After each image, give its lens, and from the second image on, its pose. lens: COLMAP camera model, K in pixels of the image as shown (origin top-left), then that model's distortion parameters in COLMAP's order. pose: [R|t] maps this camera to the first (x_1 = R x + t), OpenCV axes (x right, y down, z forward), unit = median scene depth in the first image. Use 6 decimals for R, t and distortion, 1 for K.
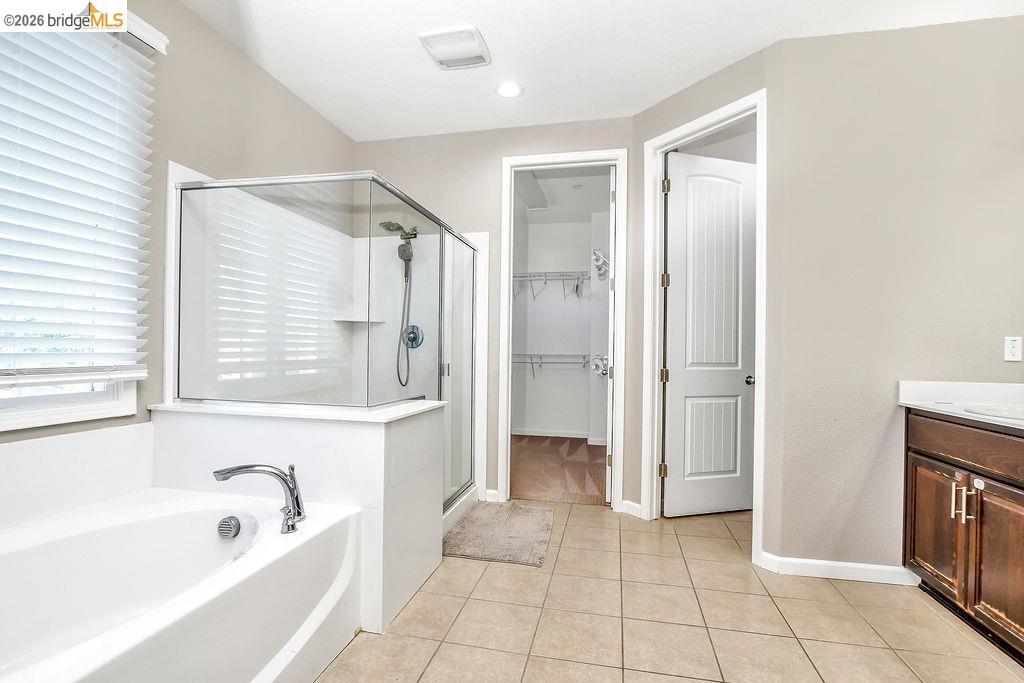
lens RADIAL K [[494.2, 0, 507.2], [0, 494.2, 346.8], [0, 0, 1]] dist [-0.029272, 0.004169]
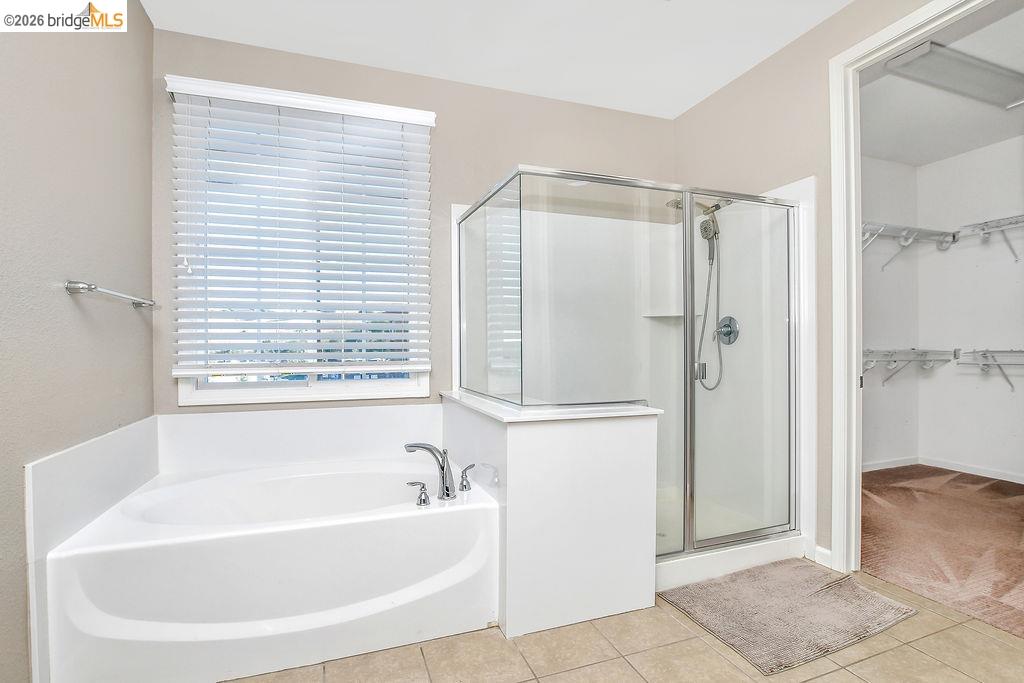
lens RADIAL K [[494.2, 0, 506.8], [0, 494.2, 348.2], [0, 0, 1]] dist [-0.029272, 0.004169]
pose [[0.528135, -0.012946, -0.849061, 0.315468], [0.016175, 0.999856, -0.005184, 0.007669], [0.849006, -0.010996, 0.528269, 0.268273]]
